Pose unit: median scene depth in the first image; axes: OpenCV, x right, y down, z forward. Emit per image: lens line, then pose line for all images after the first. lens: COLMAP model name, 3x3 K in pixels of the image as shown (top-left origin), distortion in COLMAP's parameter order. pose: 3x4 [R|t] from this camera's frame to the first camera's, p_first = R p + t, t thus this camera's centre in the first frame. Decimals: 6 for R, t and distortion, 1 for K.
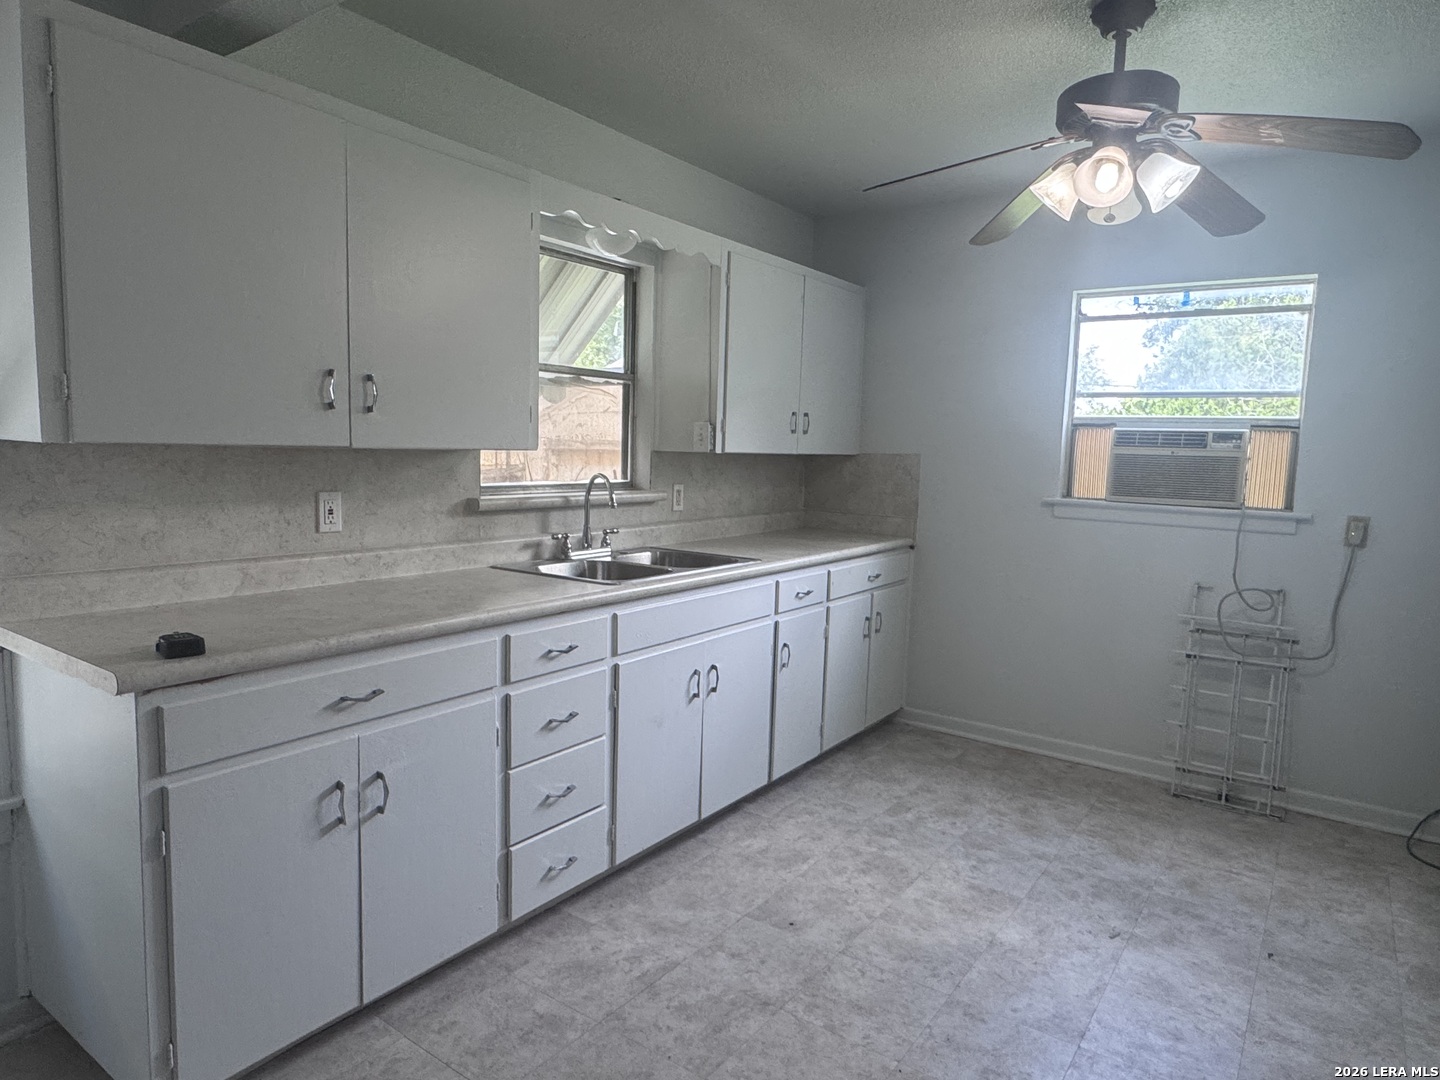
lens RADIAL K [[886.7, 0, 721.6], [0, 886.7, 545.5], [0, 0, 1]] dist [0.001389, 0.002471]
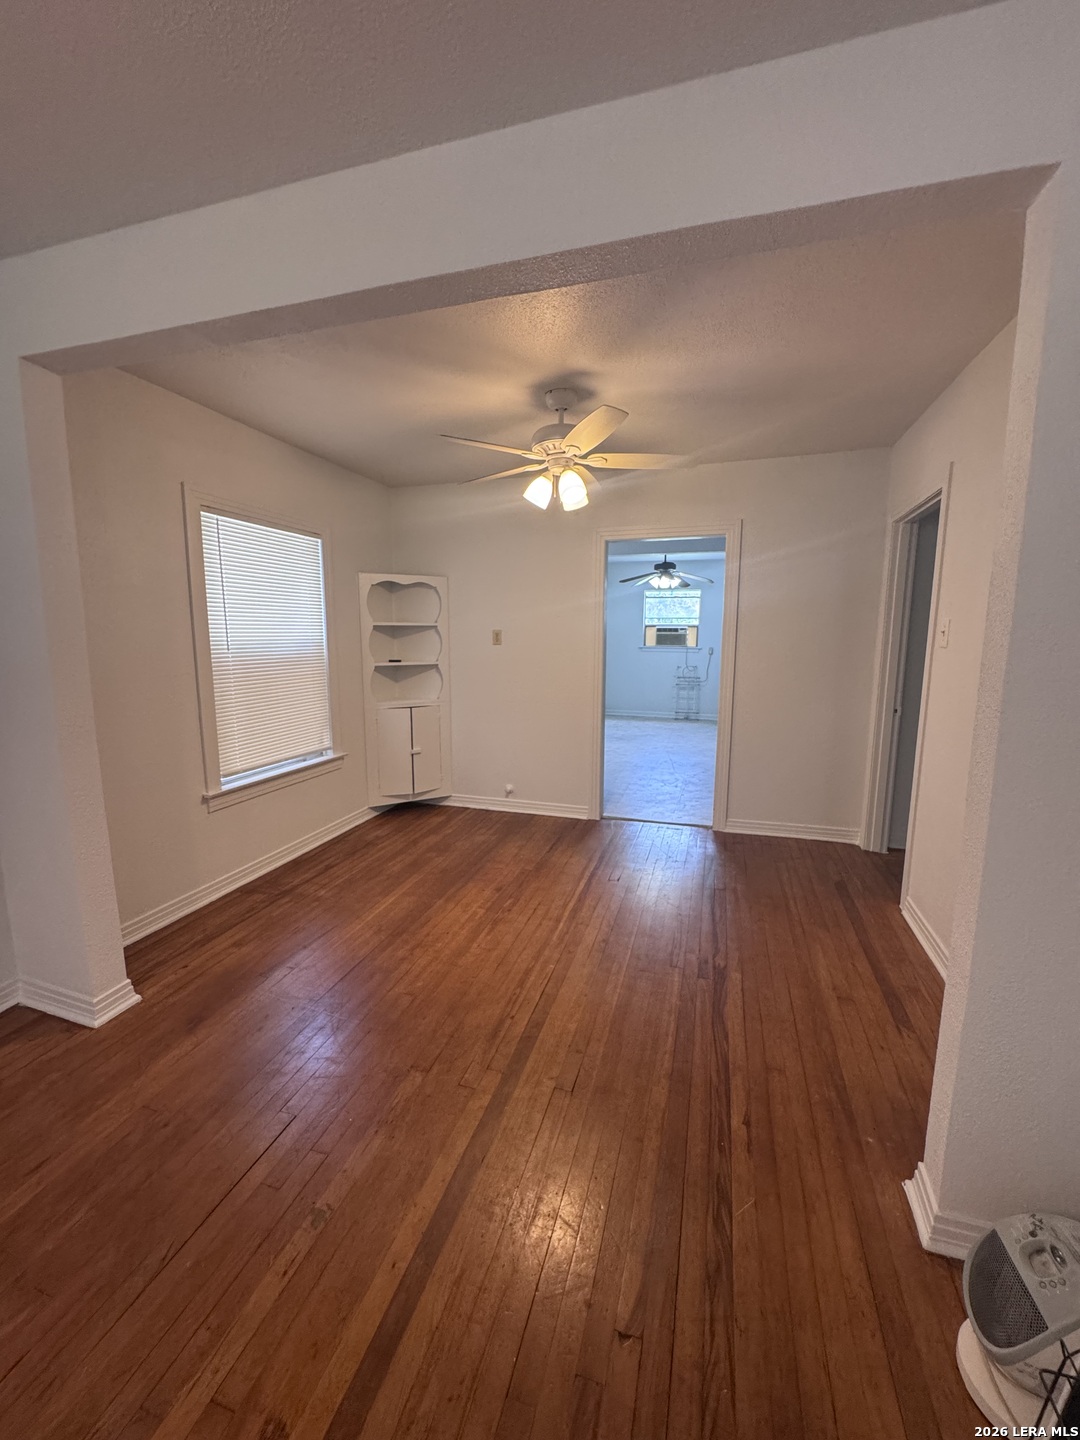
lens RADIAL K [[577.4, 0, 540.5], [0, 577.4, 719.6], [0, 0, 1]] dist [-0.006743, 0.001273]
pose [[0.950193, -0.070436, 0.303599, -1.010160], [0.056739, 0.996943, 0.053712, 0.128248], [-0.306455, -0.033811, 0.951285, -1.522948]]
